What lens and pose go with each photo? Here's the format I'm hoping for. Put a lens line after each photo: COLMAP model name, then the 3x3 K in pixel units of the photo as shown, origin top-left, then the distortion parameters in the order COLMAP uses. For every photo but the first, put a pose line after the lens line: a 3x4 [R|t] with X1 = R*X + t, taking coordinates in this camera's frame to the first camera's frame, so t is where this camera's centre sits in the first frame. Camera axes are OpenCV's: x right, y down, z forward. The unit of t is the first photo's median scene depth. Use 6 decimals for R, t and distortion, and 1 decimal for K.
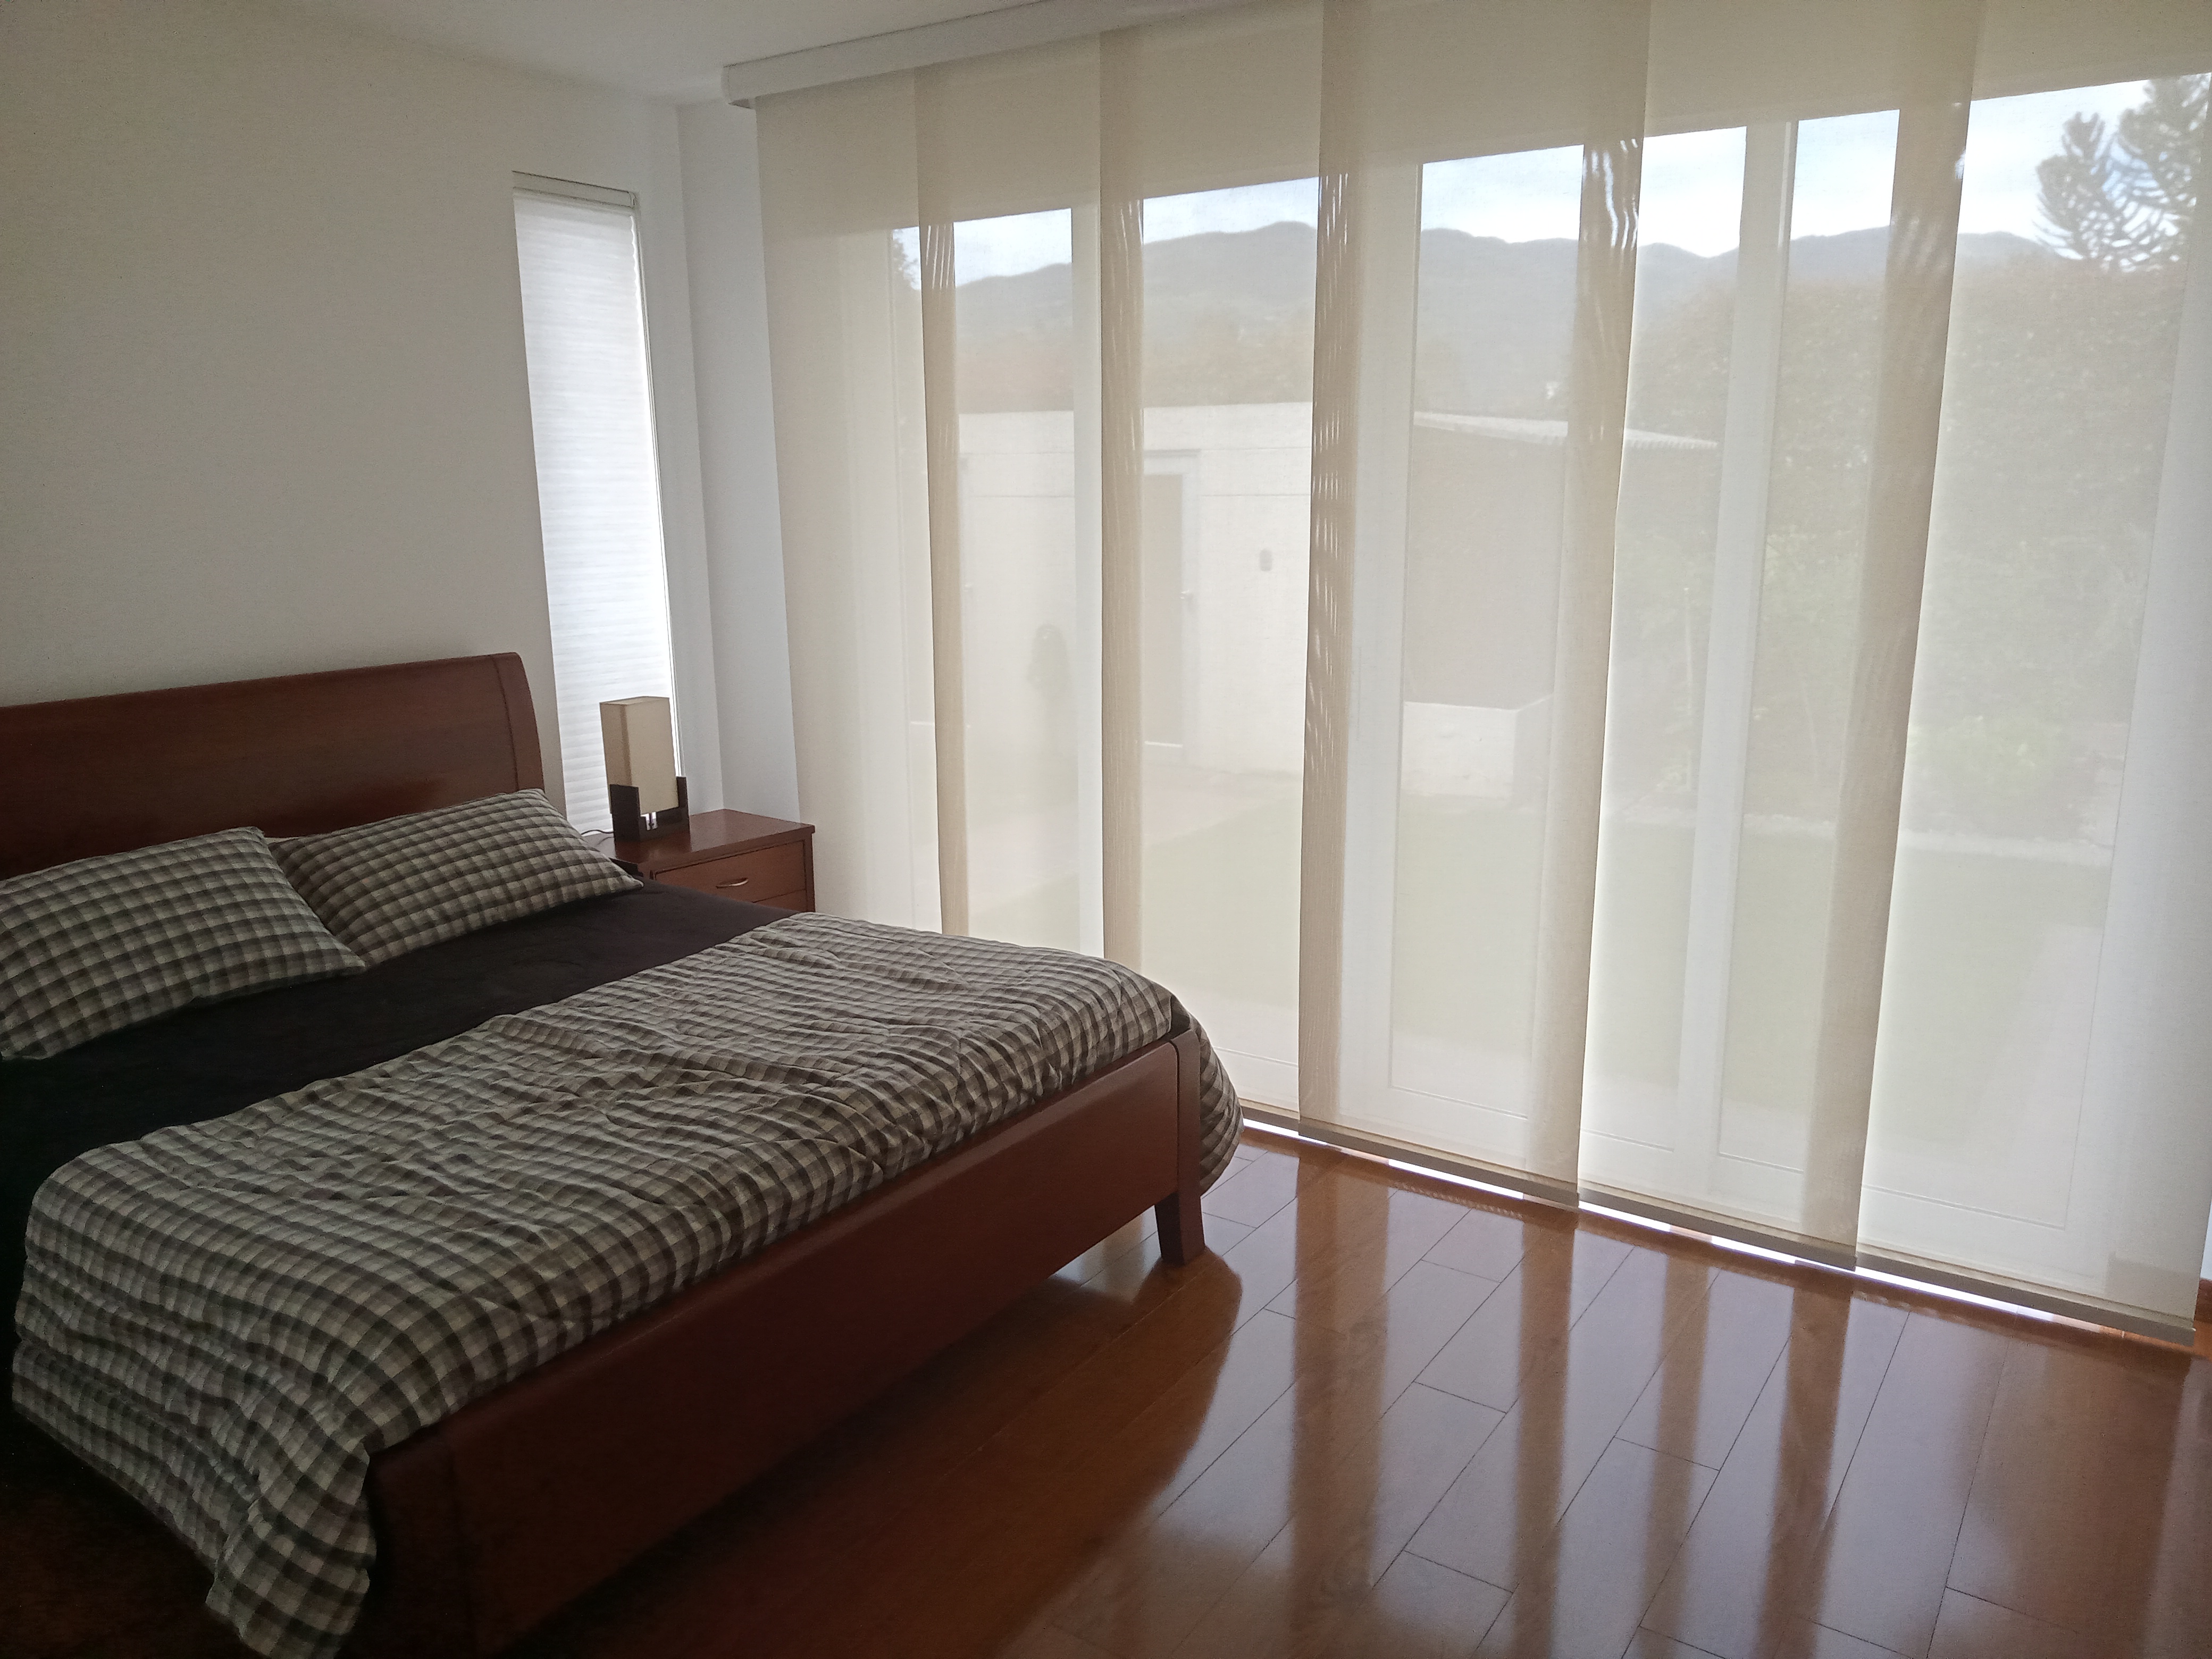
lens RADIAL K [[1631.1, 0, 1109.2], [0, 1631.1, 831.8], [0, 0, 1]] dist [0.077728, -0.109801]
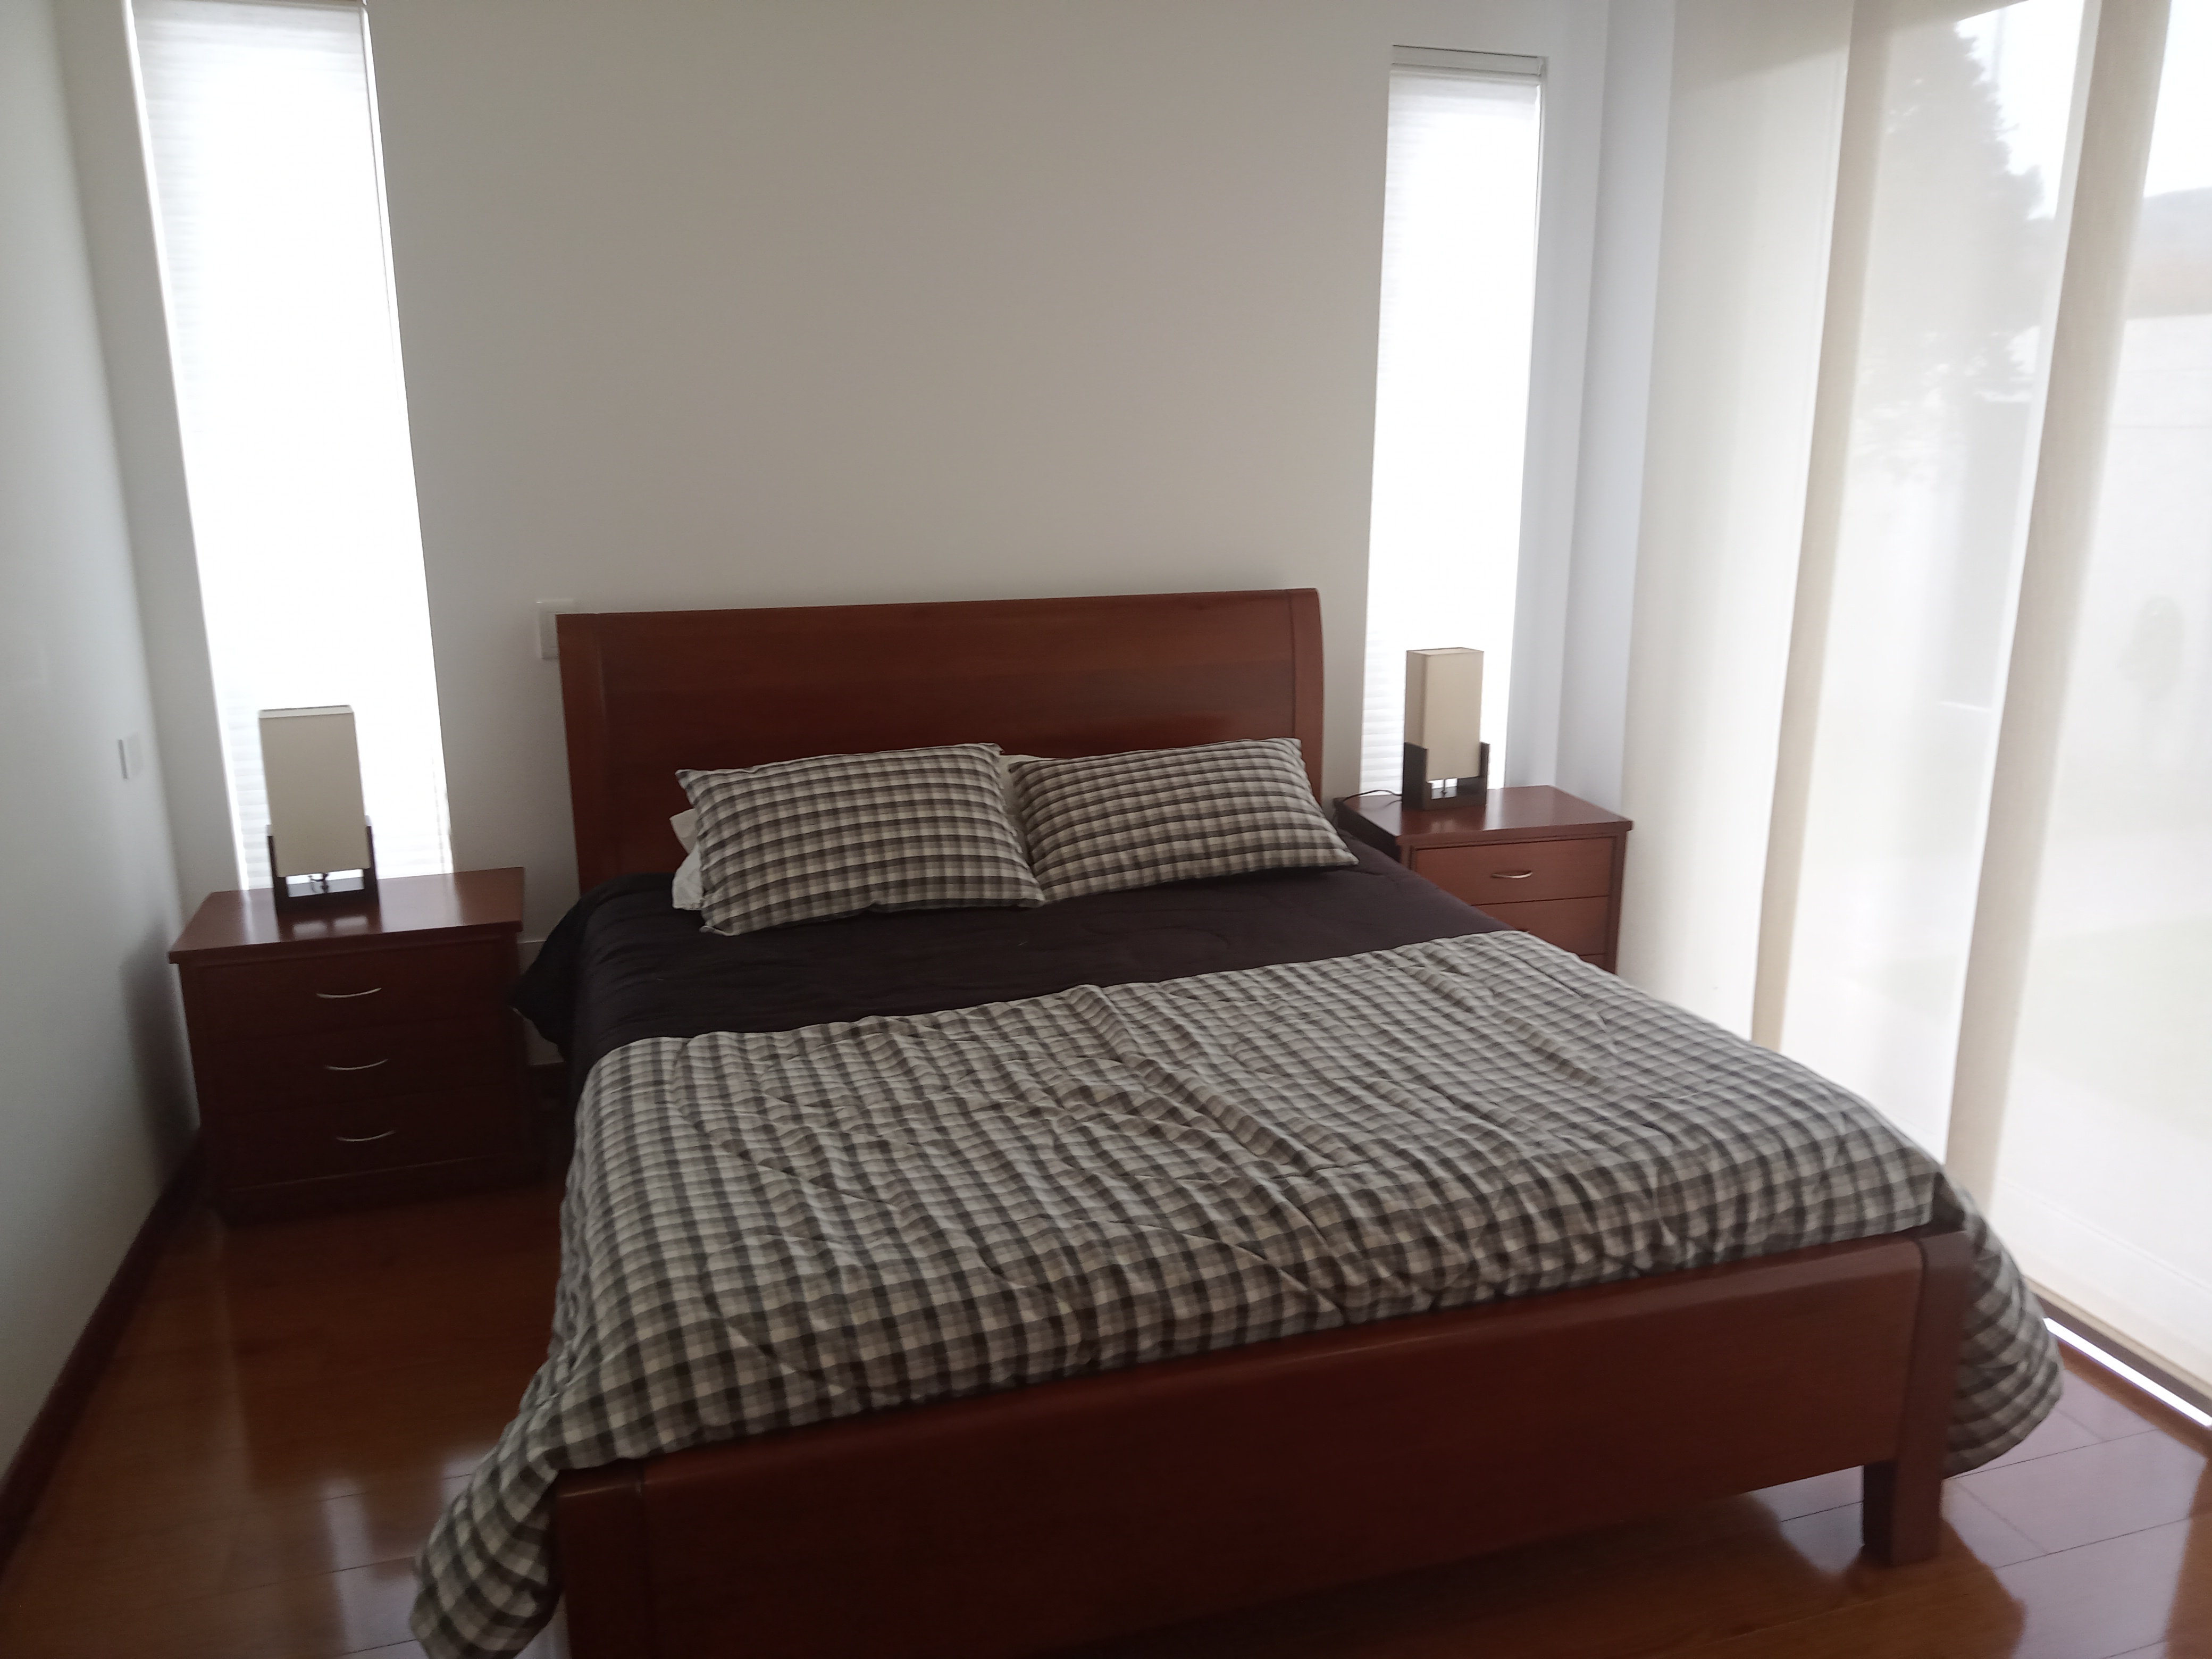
lens RADIAL K [[1631.1, 0, 1038.2], [0, 1631.1, 846.1], [0, 0, 1]] dist [0.077728, -0.109801]
pose [[0.781333, 0.160152, -0.603217, 0.142324], [-0.134249, 0.987018, 0.088160, -0.040312], [0.609505, 0.012099, 0.792690, 0.272068]]
